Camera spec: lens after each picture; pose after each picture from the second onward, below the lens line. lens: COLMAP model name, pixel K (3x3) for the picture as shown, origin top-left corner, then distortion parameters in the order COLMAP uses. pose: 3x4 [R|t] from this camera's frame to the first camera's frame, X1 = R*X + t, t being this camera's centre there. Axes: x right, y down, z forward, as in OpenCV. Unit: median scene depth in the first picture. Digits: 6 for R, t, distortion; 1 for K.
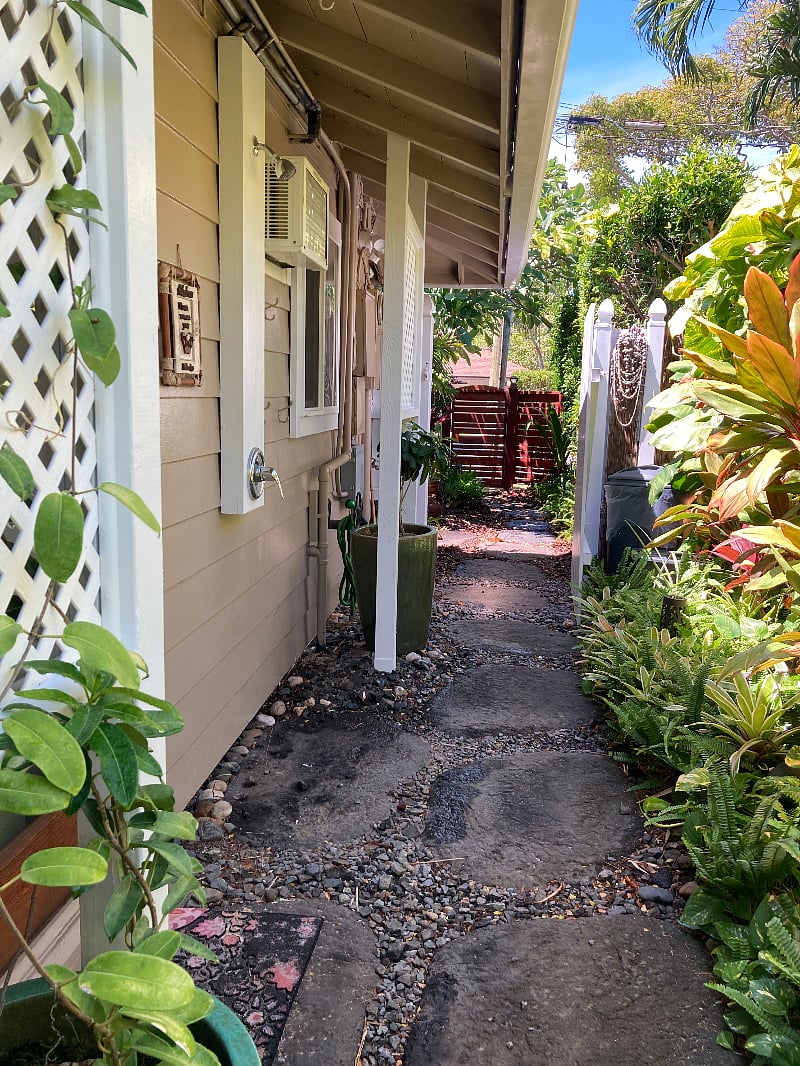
lens RADIAL K [[852.5, 0, 404.1], [0, 852.5, 528.3], [0, 0, 1]] dist [0.034462, -0.038624]
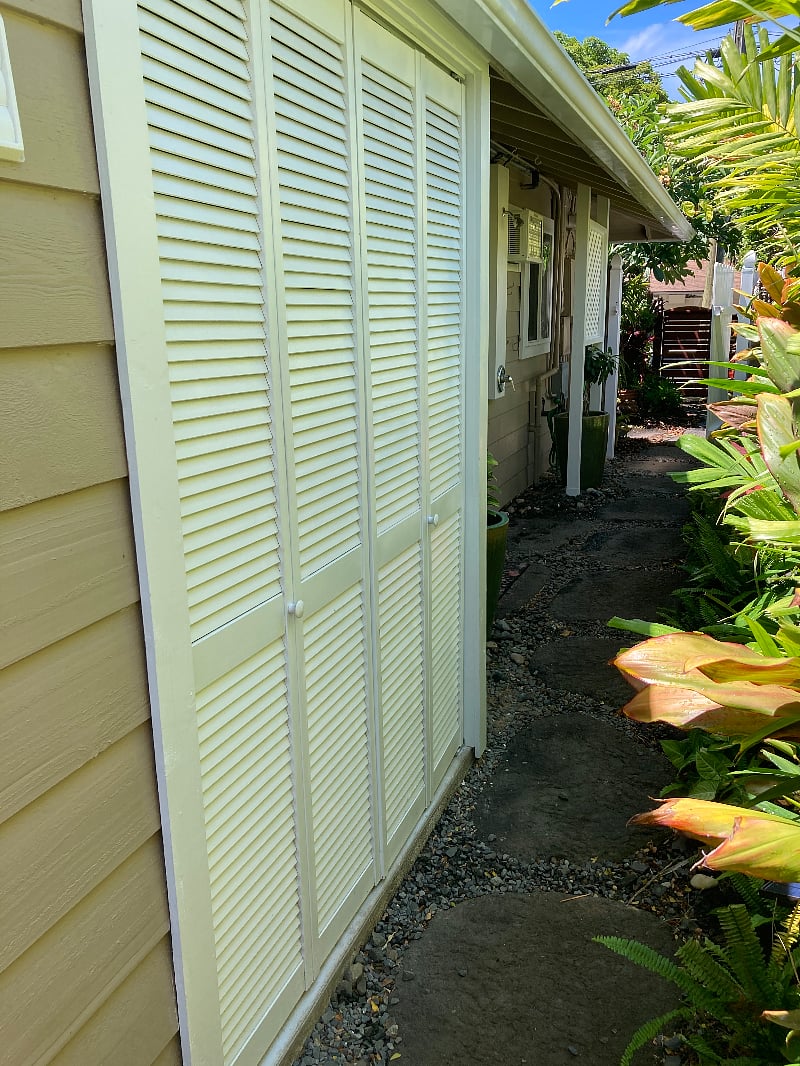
lens RADIAL K [[852.5, 0, 378.2], [0, 852.5, 523.2], [0, 0, 1]] dist [0.034462, -0.038624]
pose [[0.956763, 0.025644, -0.289737, 0.101467], [-0.000896, 0.996361, 0.085225, 0.075853], [0.290869, -0.081281, 0.953304, -0.747474]]
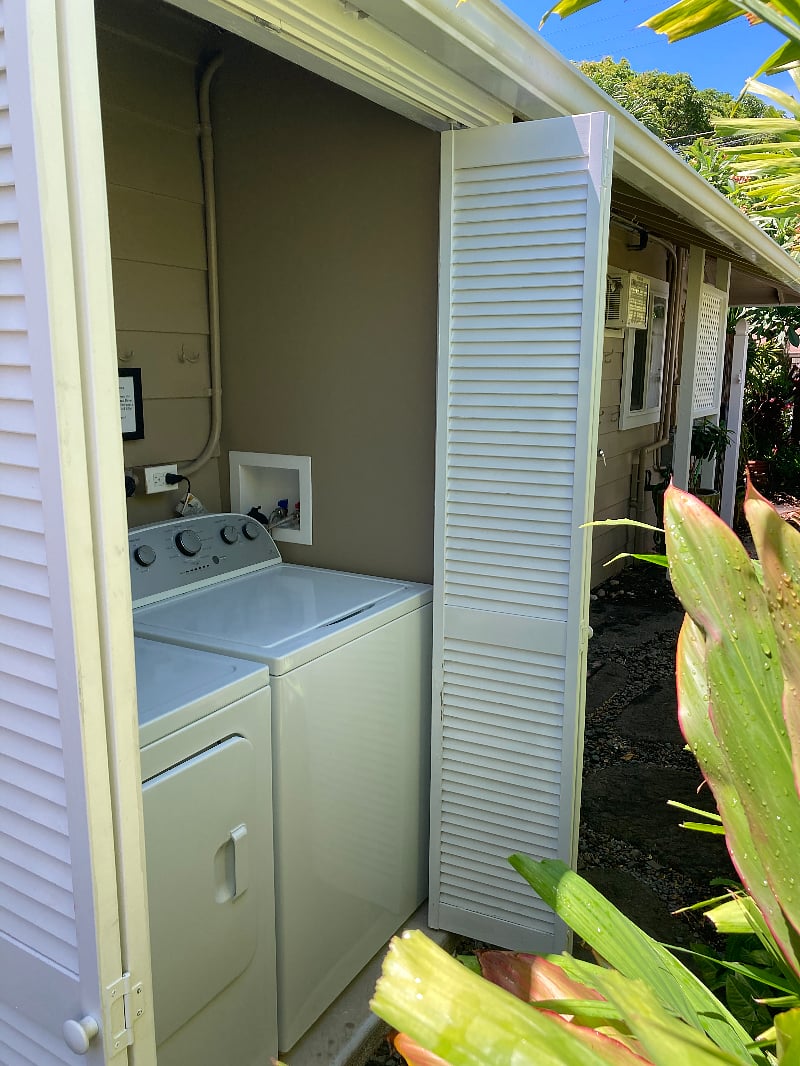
lens RADIAL K [[852.5, 0, 398.8], [0, 852.5, 529.9], [0, 0, 1]] dist [0.034462, -0.038624]
pose [[0.908220, 0.061036, -0.414018, 0.161727], [-0.048870, 0.998007, 0.039925, 0.035719], [0.415630, -0.016028, 0.909393, -0.619327]]
